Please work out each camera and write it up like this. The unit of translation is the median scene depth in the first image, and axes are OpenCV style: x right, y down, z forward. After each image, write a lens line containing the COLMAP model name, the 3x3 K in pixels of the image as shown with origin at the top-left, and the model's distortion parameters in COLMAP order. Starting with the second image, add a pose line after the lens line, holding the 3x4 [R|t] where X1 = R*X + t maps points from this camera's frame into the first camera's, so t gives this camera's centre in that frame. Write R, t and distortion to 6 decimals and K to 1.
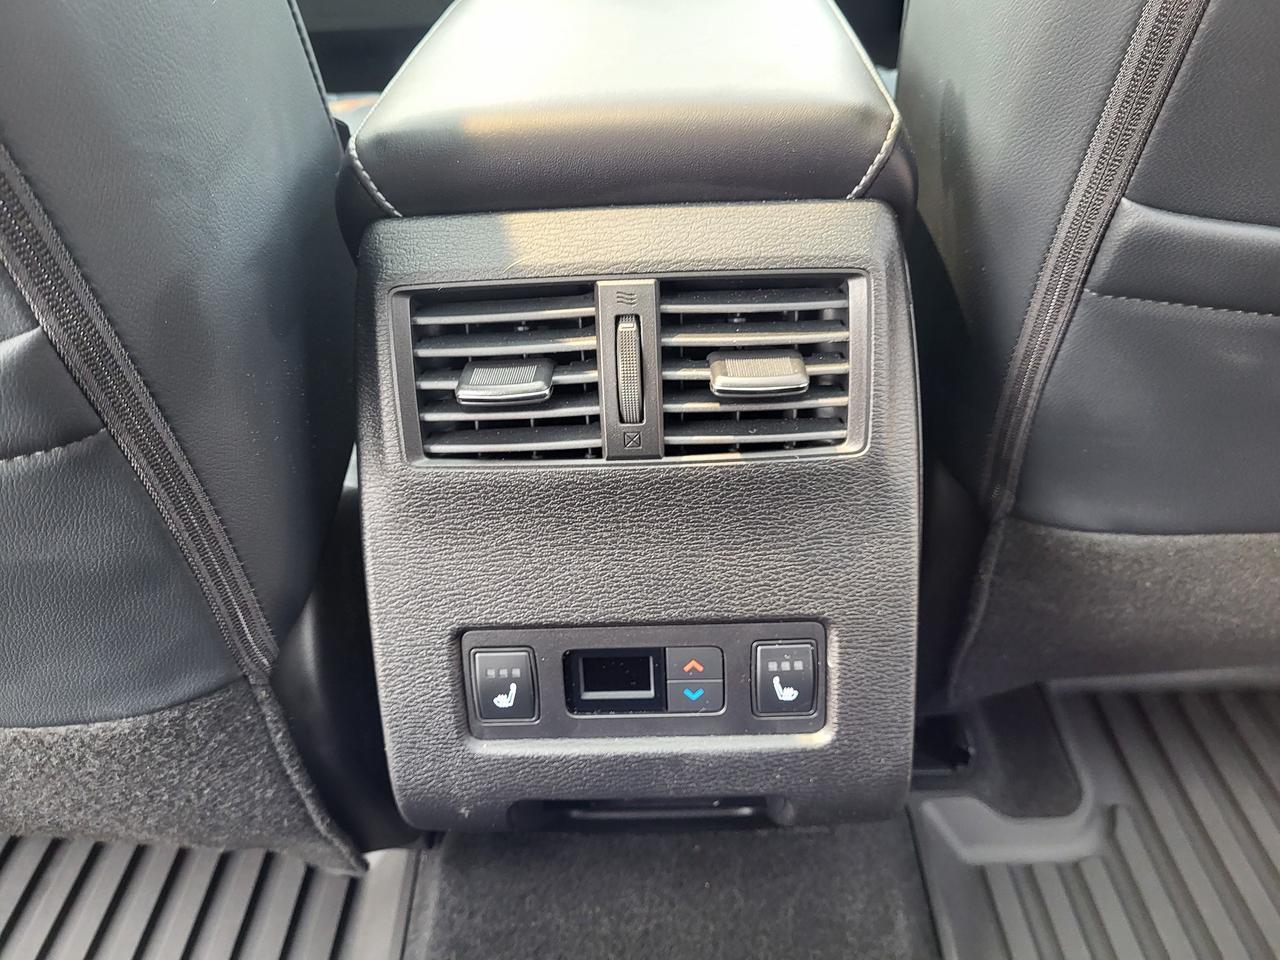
lens RADIAL K [[971.9, 0, 640.0], [0, 971.9, 480.0], [0, 0, 1]] dist [-0.000379, -0.036970]
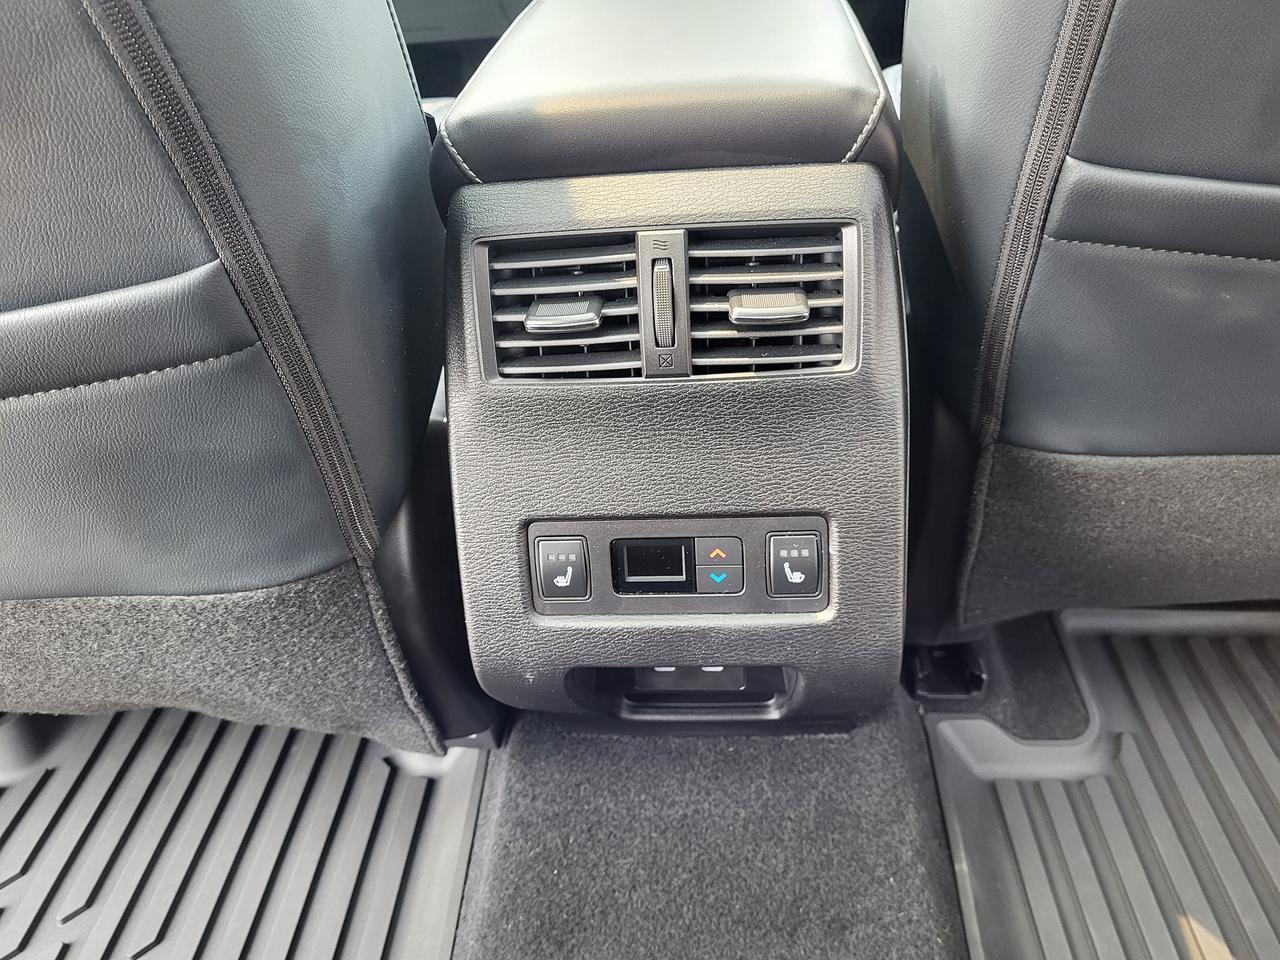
lens RADIAL K [[971.9, 0, 640.0], [0, 971.9, 480.0], [0, 0, 1]] dist [-0.000379, -0.036970]
pose [[0.998042, 0.002780, -0.062480, 0.034821], [-0.002999, 0.999990, -0.003420, 0.108153], [0.062470, 0.003601, 0.998040, -0.220441]]
